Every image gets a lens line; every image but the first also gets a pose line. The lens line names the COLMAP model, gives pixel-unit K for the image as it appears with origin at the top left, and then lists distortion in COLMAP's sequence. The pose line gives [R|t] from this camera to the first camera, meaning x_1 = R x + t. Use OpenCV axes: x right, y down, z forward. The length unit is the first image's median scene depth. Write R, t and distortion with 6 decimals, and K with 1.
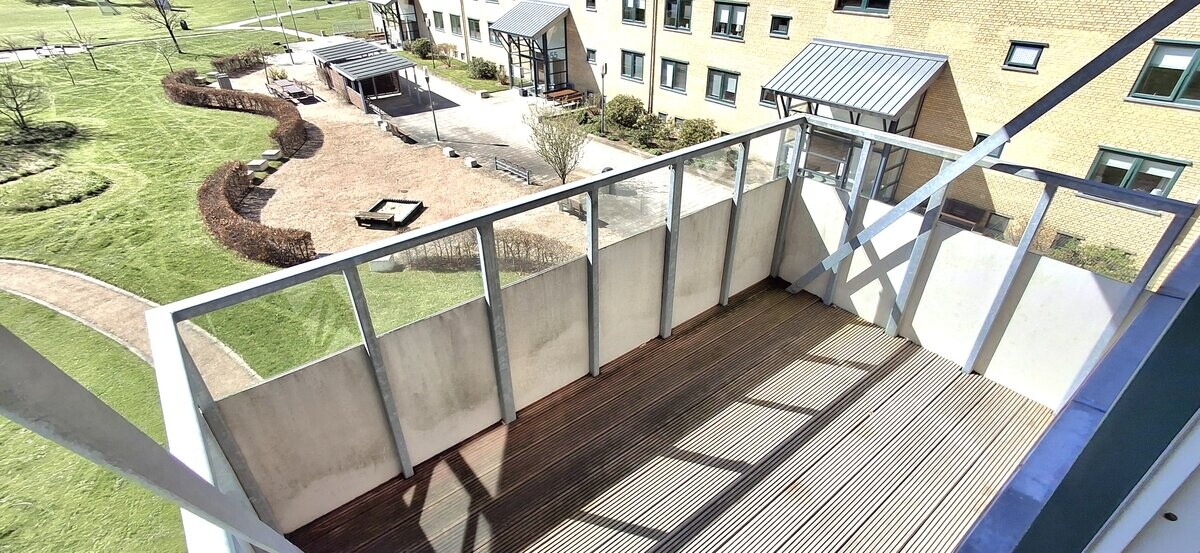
lens RADIAL K [[549.2, 0, 600.0], [0, 549.2, 276.5], [0, 0, 1]] dist [-0.000993, 0.000824]
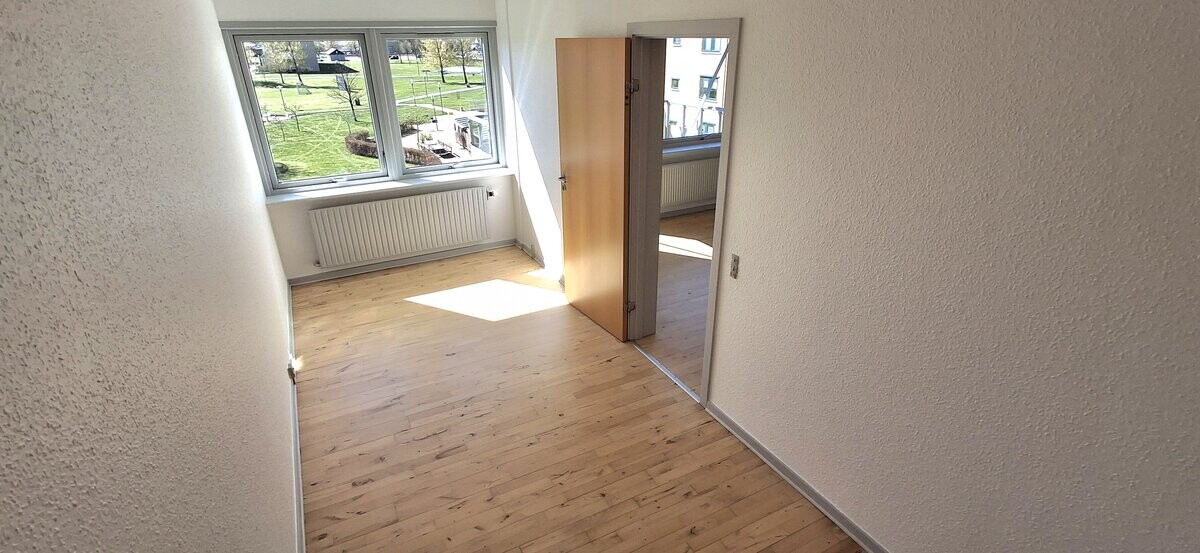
lens RADIAL K [[549.8, 0, 597.7], [0, 549.8, 260.9], [0, 0, 1]] dist [-0.000359, 0.000115]
pose [[0.982240, 0.063339, -0.176615, 0.050379], [-0.090970, 0.984026, -0.153028, 0.081765], [0.164101, 0.166377, 0.972311, -0.138445]]
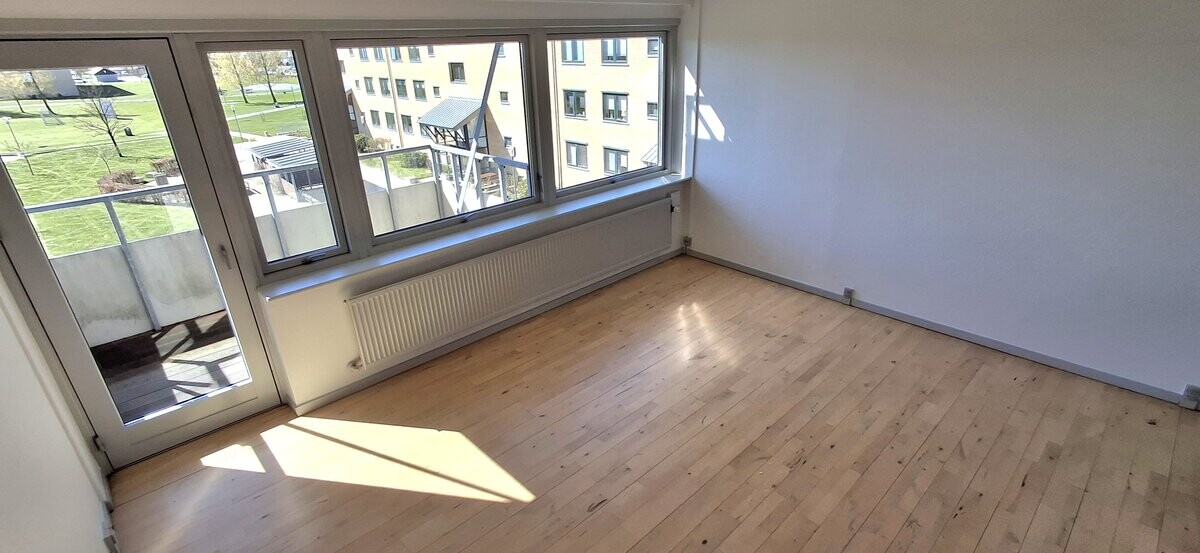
lens RADIAL K [[549.2, 0, 600.0], [0, 549.2, 276.5], [0, 0, 1]] dist [-0.000993, 0.000824]
pose [[0.995831, -0.055950, 0.072042, 0.067799], [0.066004, 0.987118, -0.145746, 0.037262], [-0.062959, 0.149893, 0.986696, -0.063136]]
